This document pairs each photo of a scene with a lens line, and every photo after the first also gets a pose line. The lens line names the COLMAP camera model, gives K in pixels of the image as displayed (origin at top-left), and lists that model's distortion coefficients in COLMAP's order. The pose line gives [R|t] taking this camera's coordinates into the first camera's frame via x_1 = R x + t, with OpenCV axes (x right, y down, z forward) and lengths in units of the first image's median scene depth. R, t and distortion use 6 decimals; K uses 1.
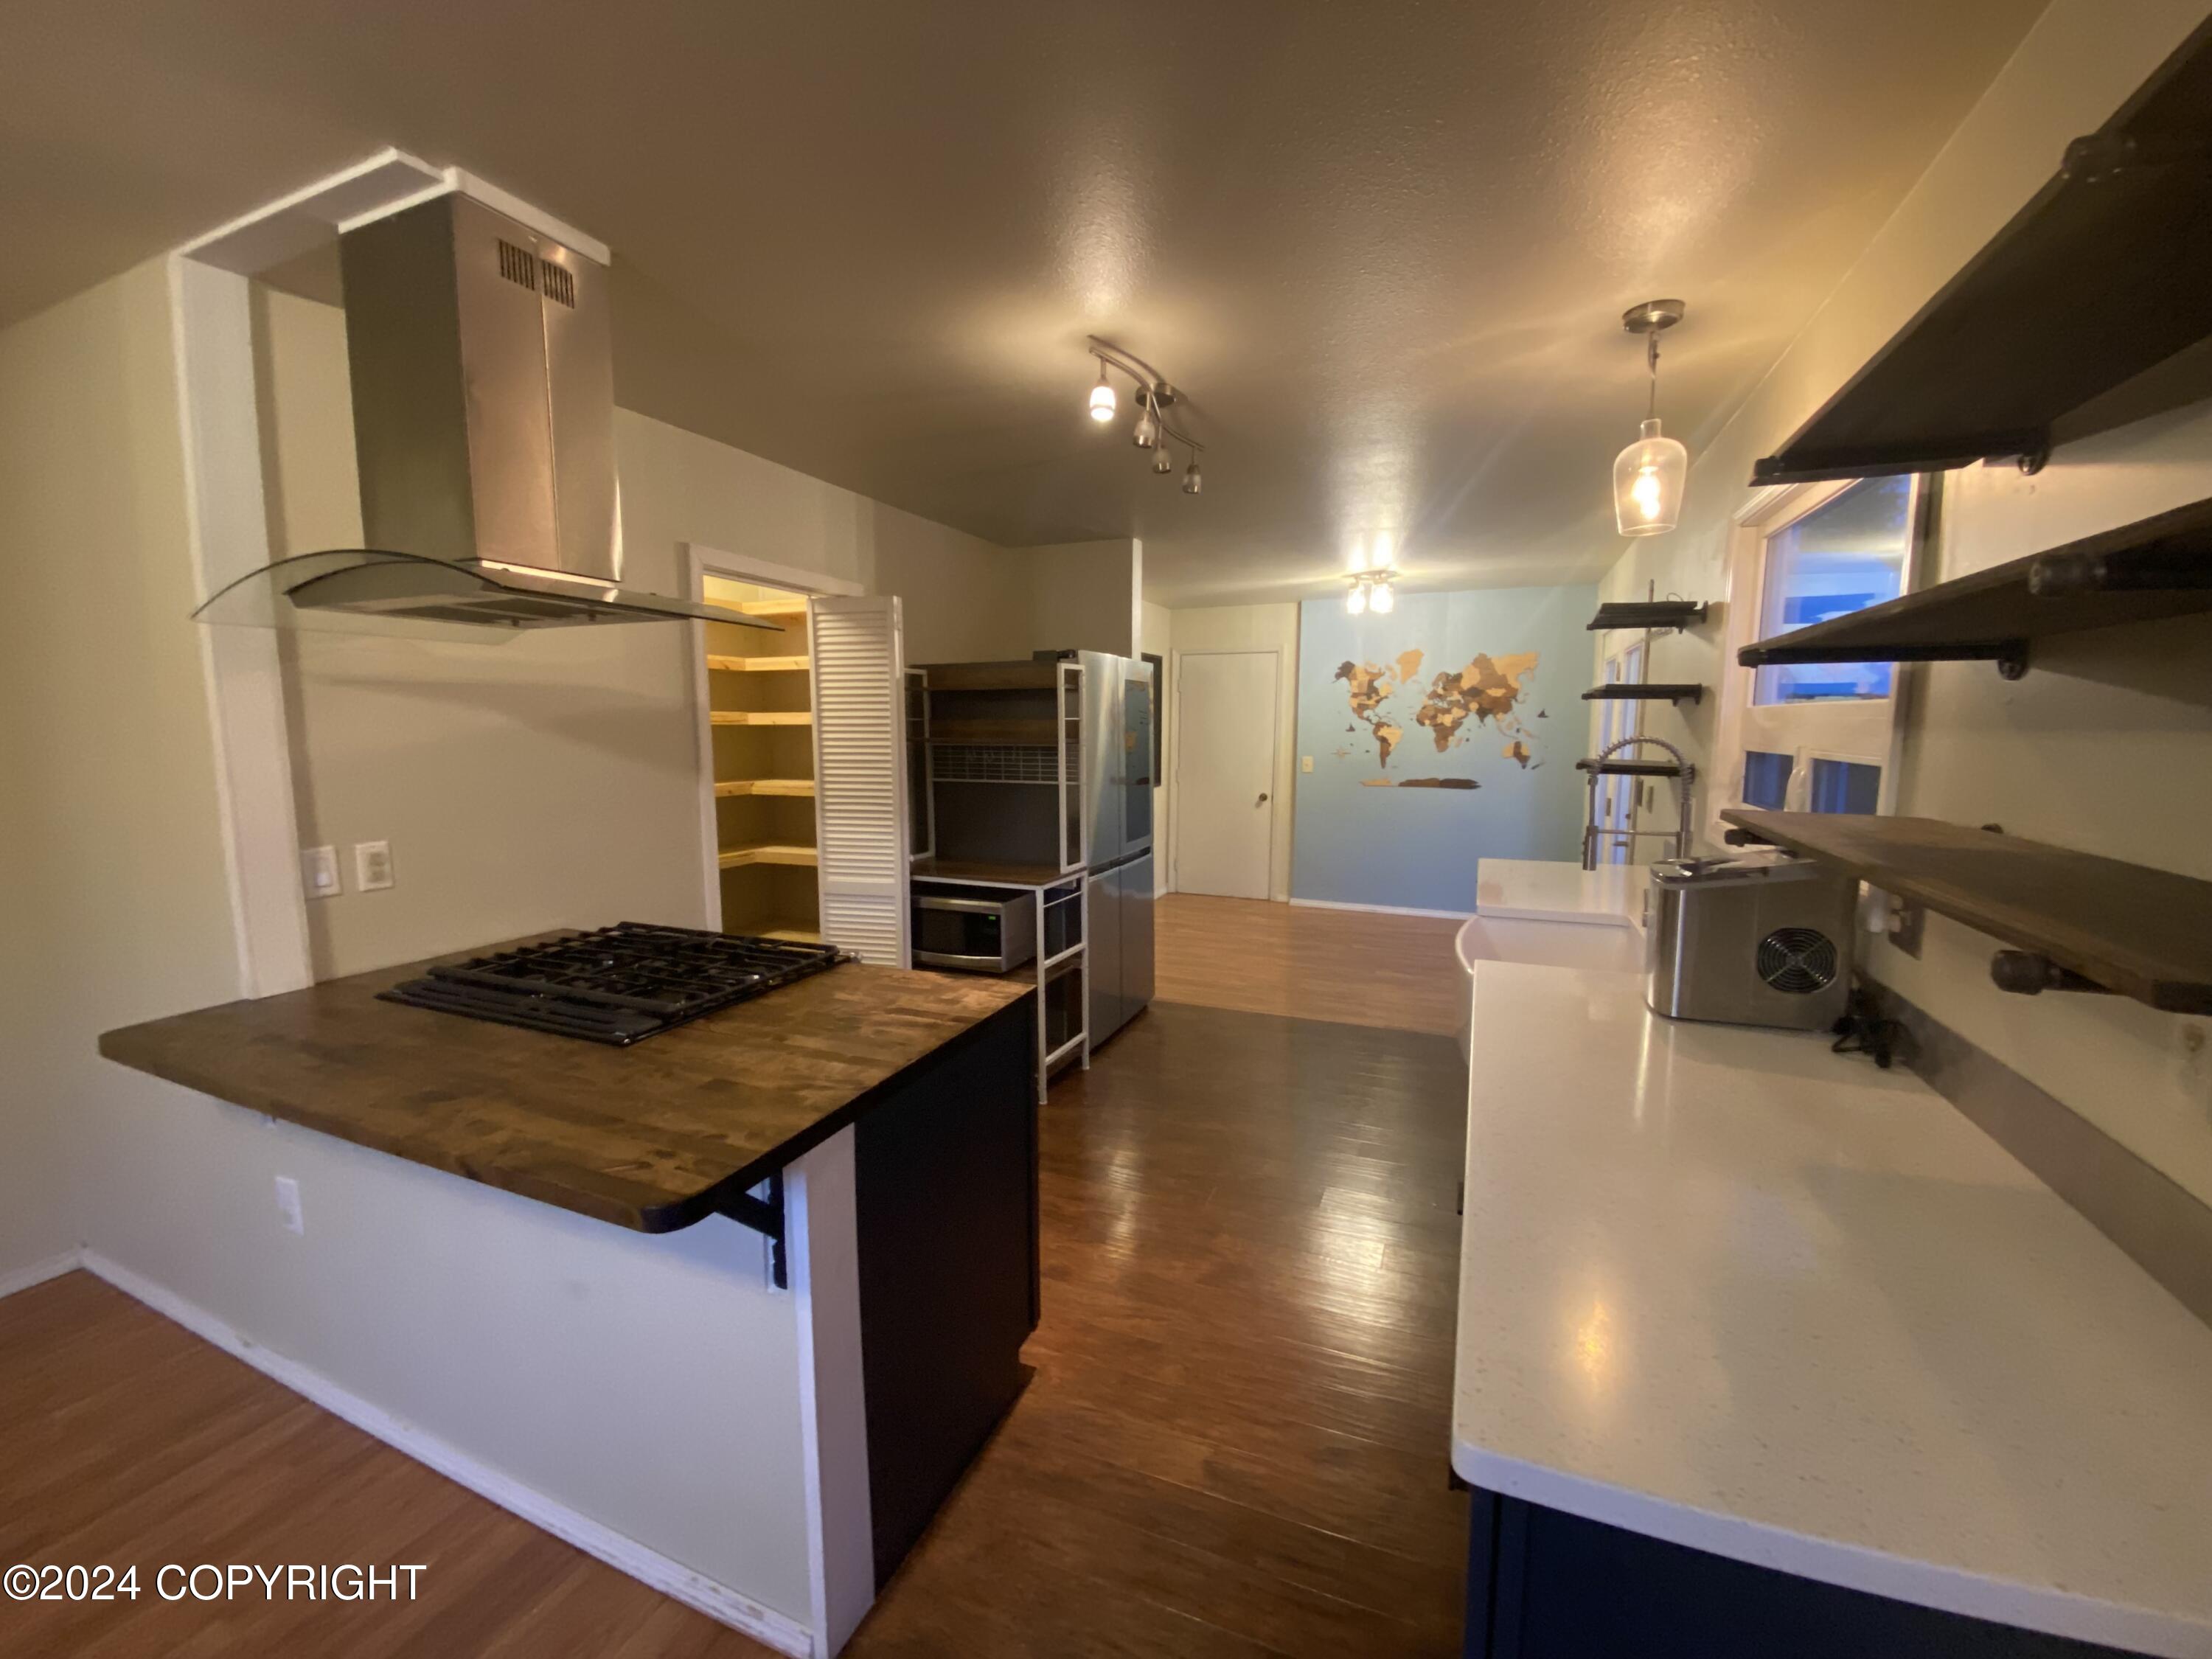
lens RADIAL K [[888.9, 0, 1099.4], [0, 888.9, 829.1], [0, 0, 1]] dist [0.020045, -0.018395]
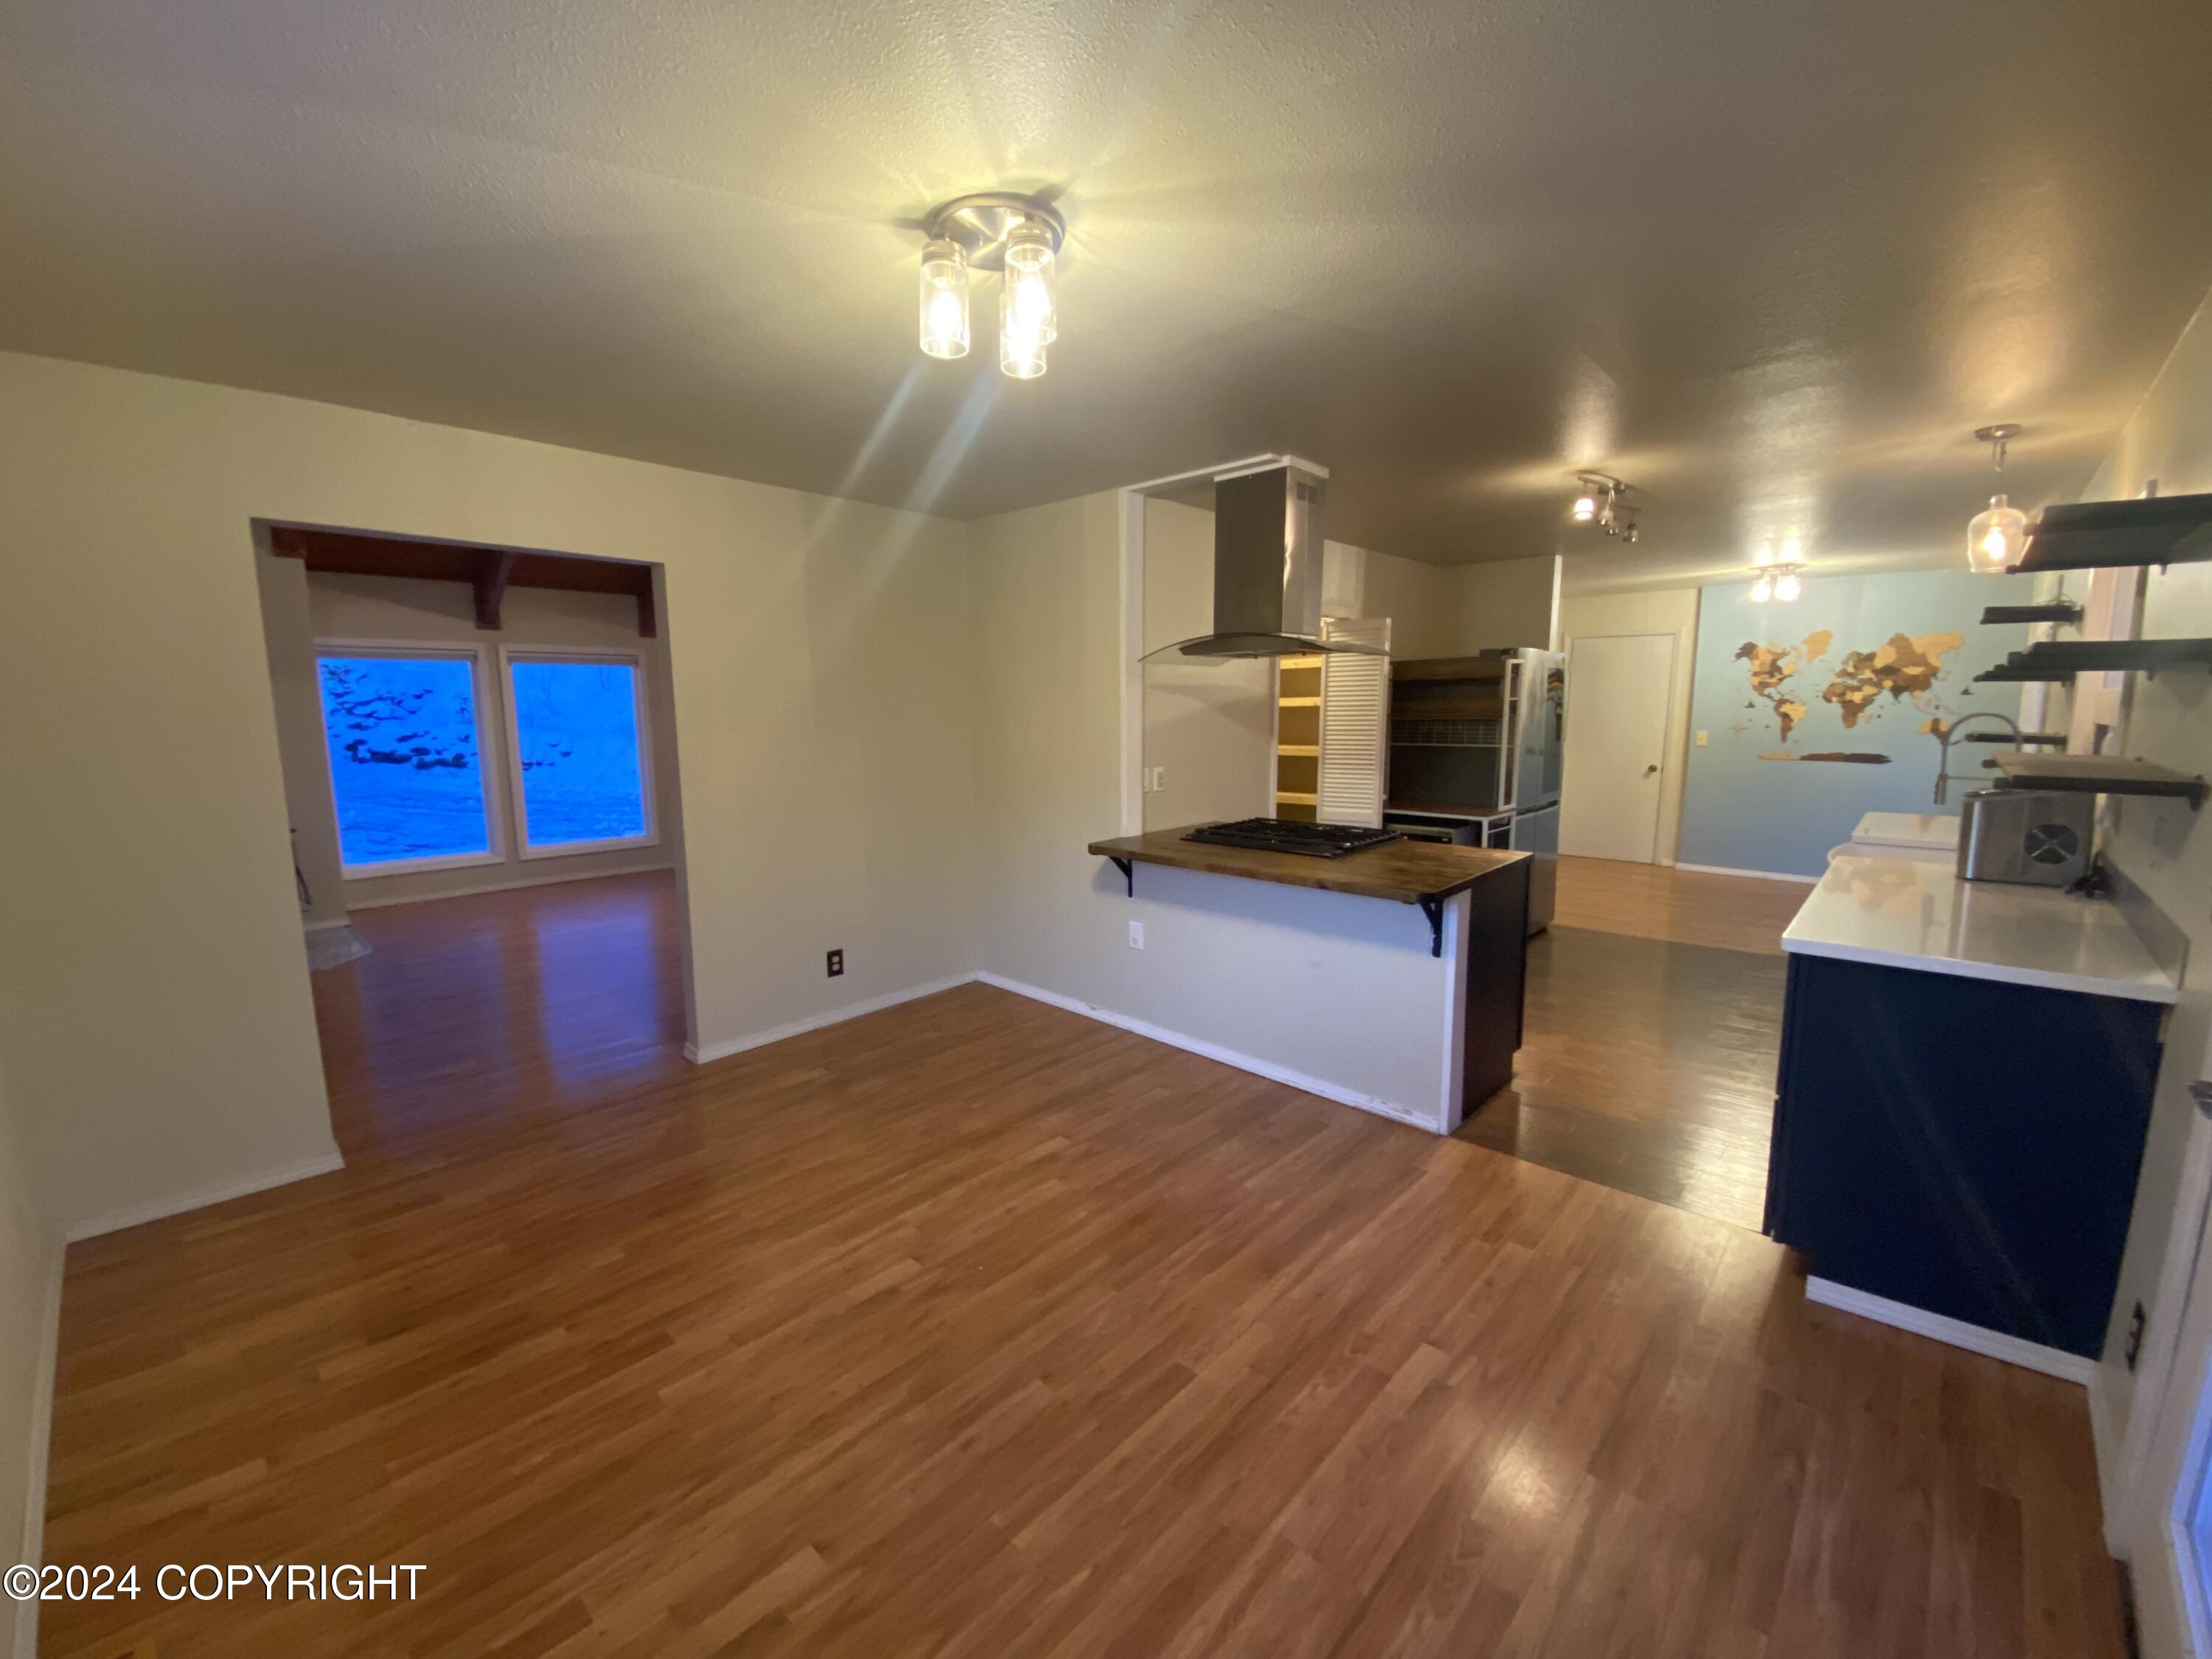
lens RADIAL K [[879.6, 0, 1067.2], [0, 879.6, 833.3], [0, 0, 1]] dist [-0.033945, 0.000099]
pose [[0.924843, 0.043680, -0.377834, -0.108014], [-0.032507, 0.998827, 0.035900, 0.041266], [0.378958, -0.020919, 0.925177, -0.369032]]
